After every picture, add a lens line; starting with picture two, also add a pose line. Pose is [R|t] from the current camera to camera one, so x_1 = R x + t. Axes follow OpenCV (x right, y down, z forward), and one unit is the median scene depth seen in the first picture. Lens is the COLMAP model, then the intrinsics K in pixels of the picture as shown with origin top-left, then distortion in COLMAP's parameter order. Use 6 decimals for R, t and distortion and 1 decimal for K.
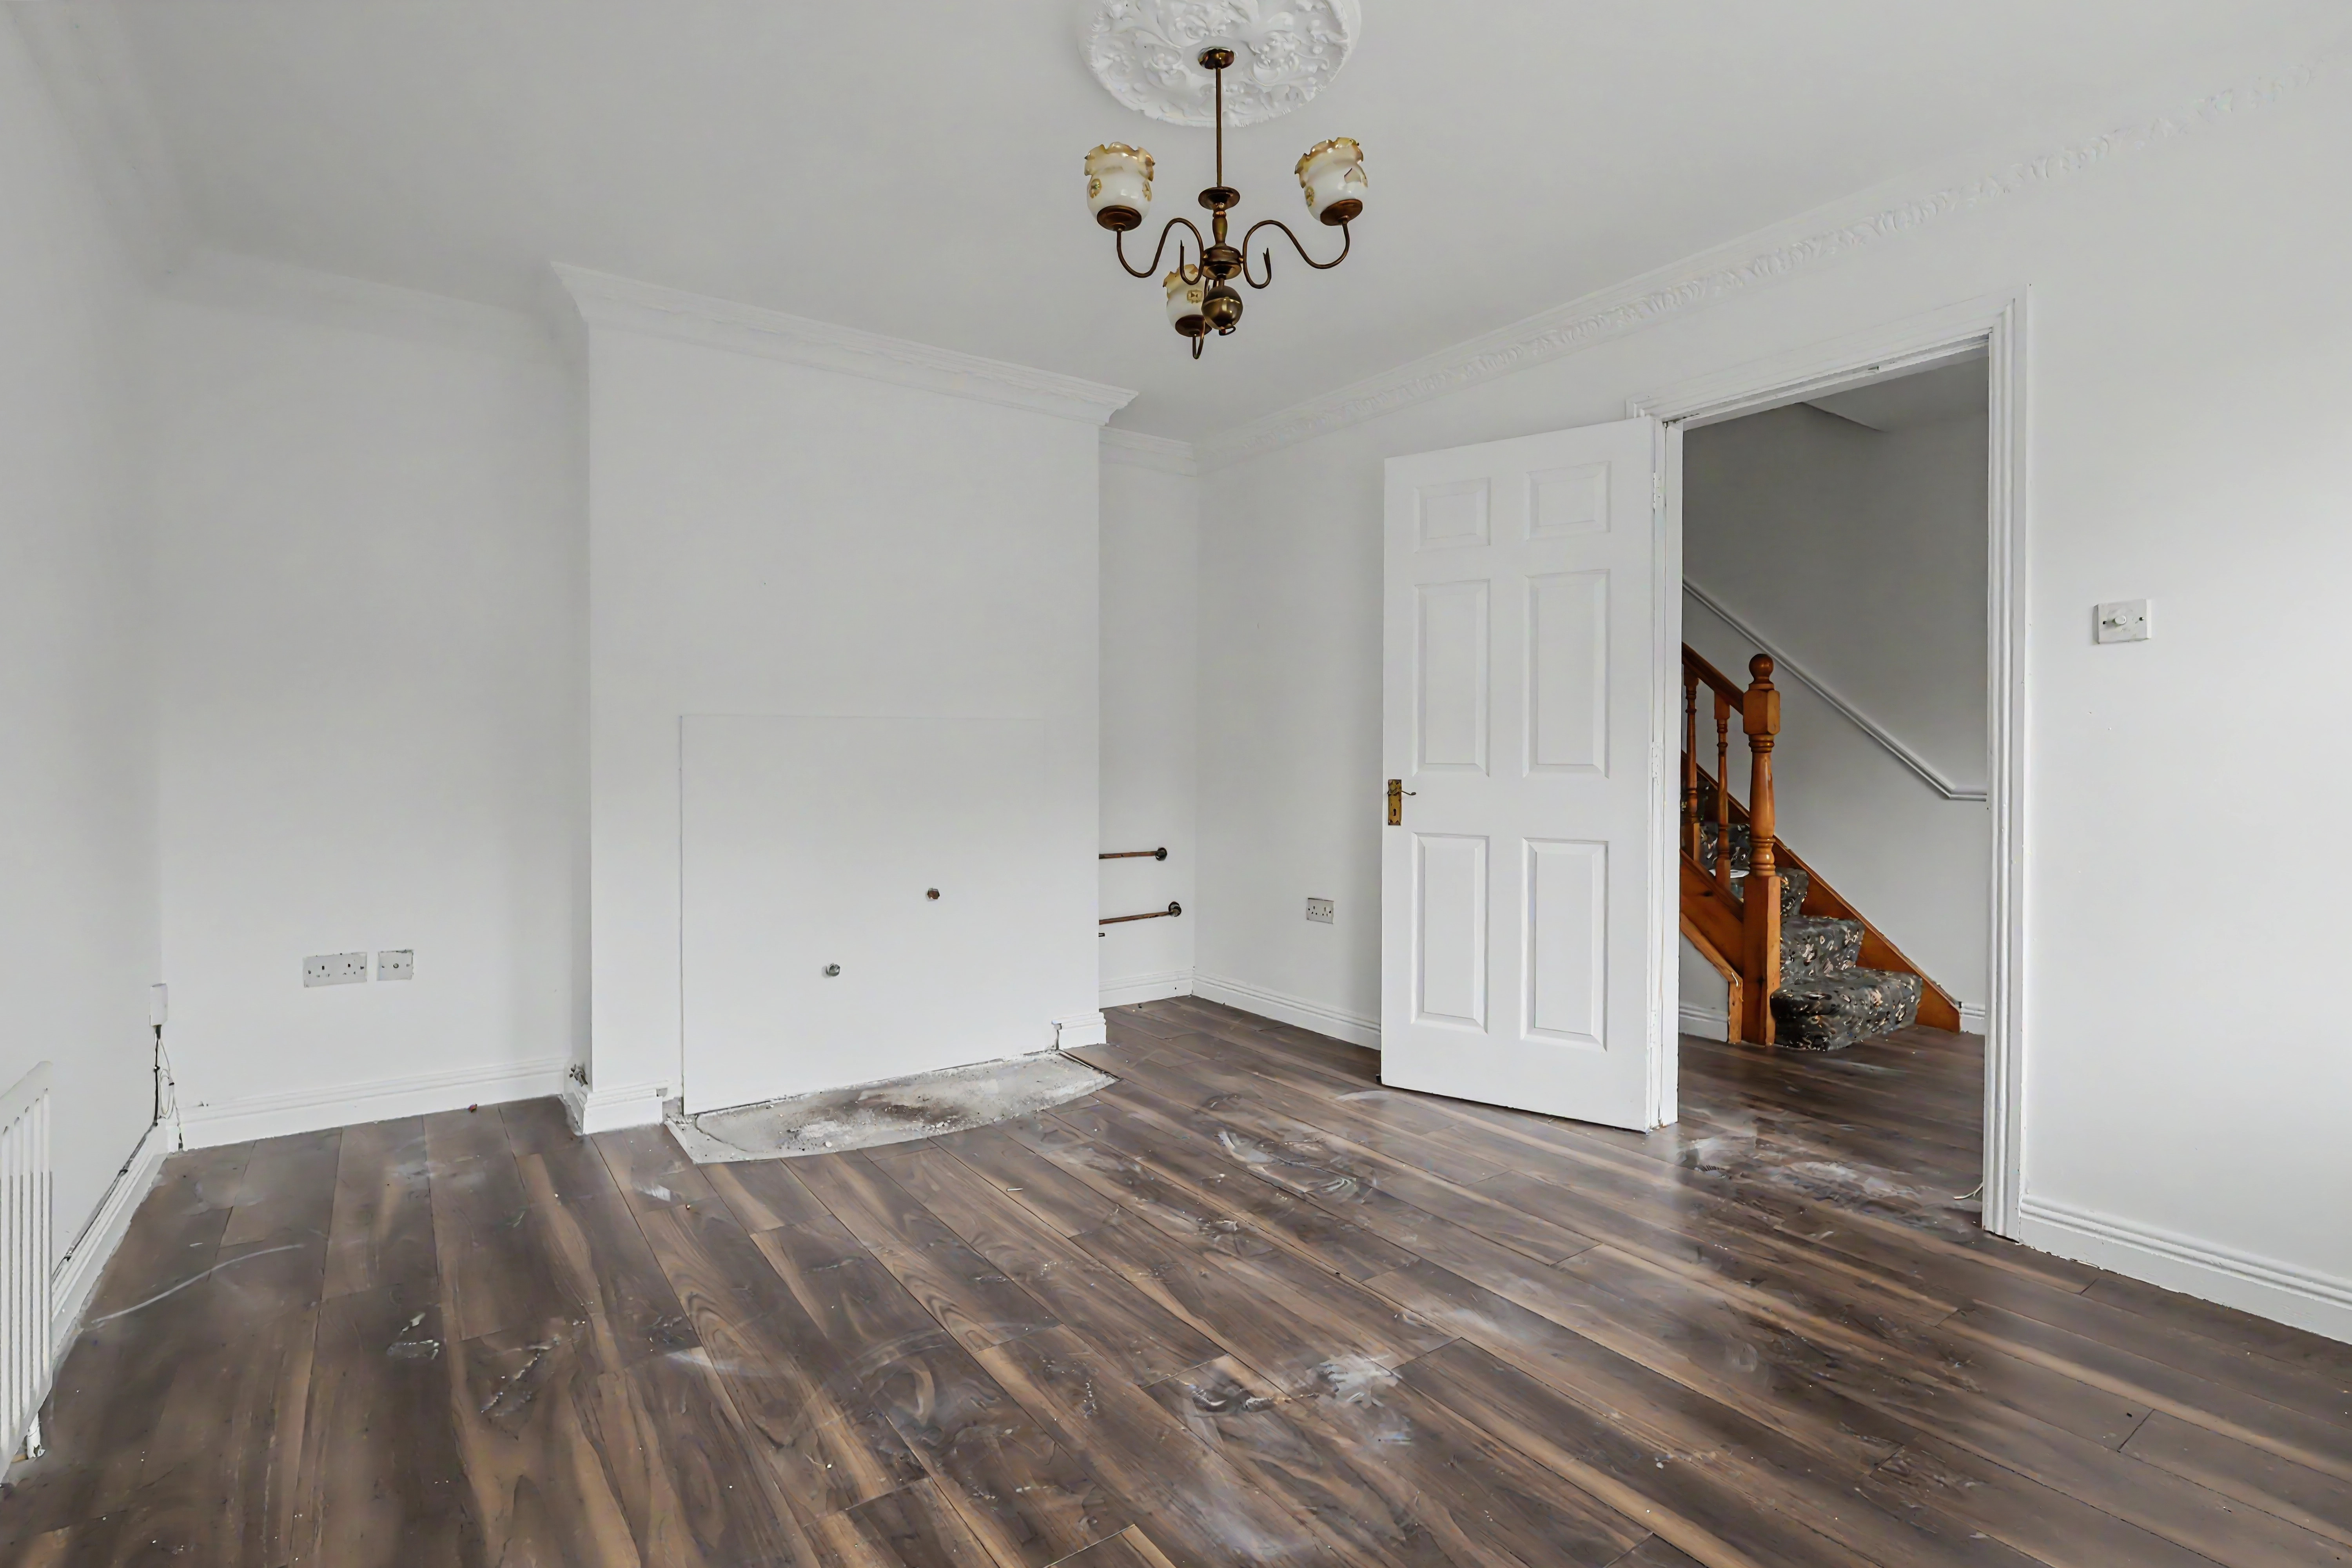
lens RADIAL K [[1146.5, 0, 1180.0], [0, 1146.5, 752.4], [0, 0, 1]] dist [0.004902, 0.000873]
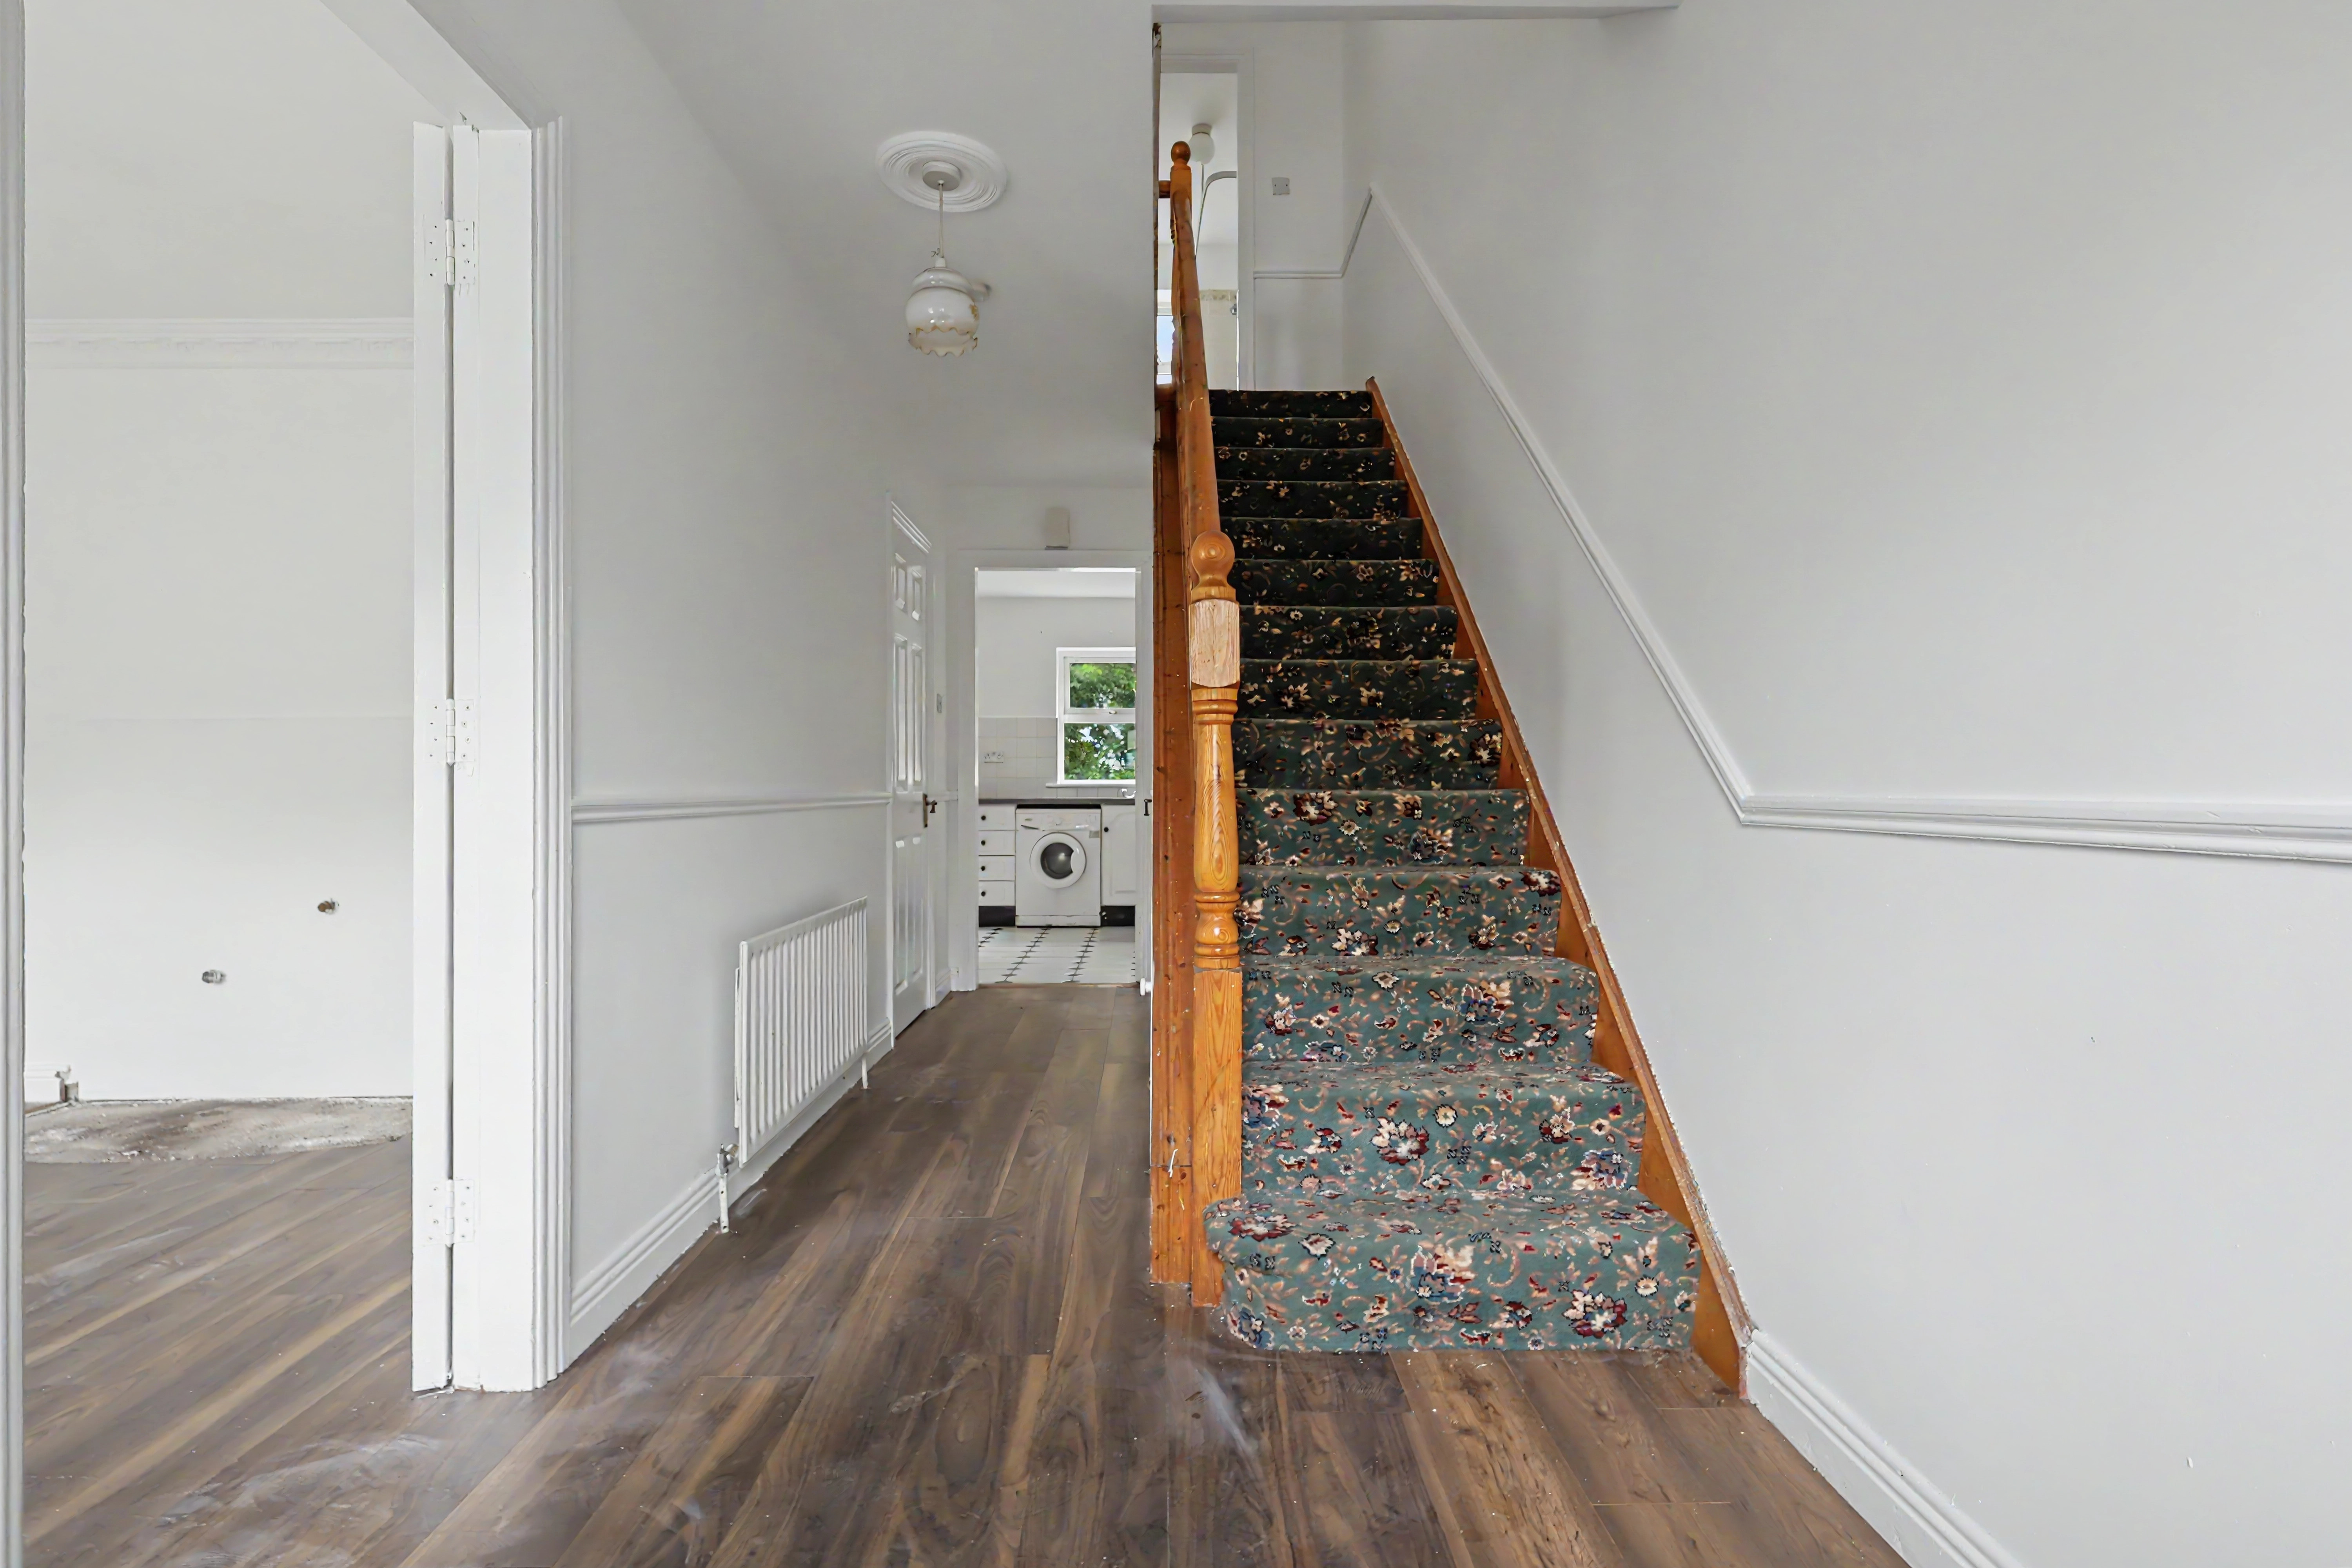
lens RADIAL K [[1118.6, 0, 1176.0], [0, 1118.6, 784.0], [0, 0, 1]] dist [0.000464, 0.000538]
pose [[0.817363, -0.005931, -0.576092, 0.974258], [0.000789, 0.999958, -0.009175, 0.034829], [0.576122, 0.007045, 0.817333, 0.721409]]
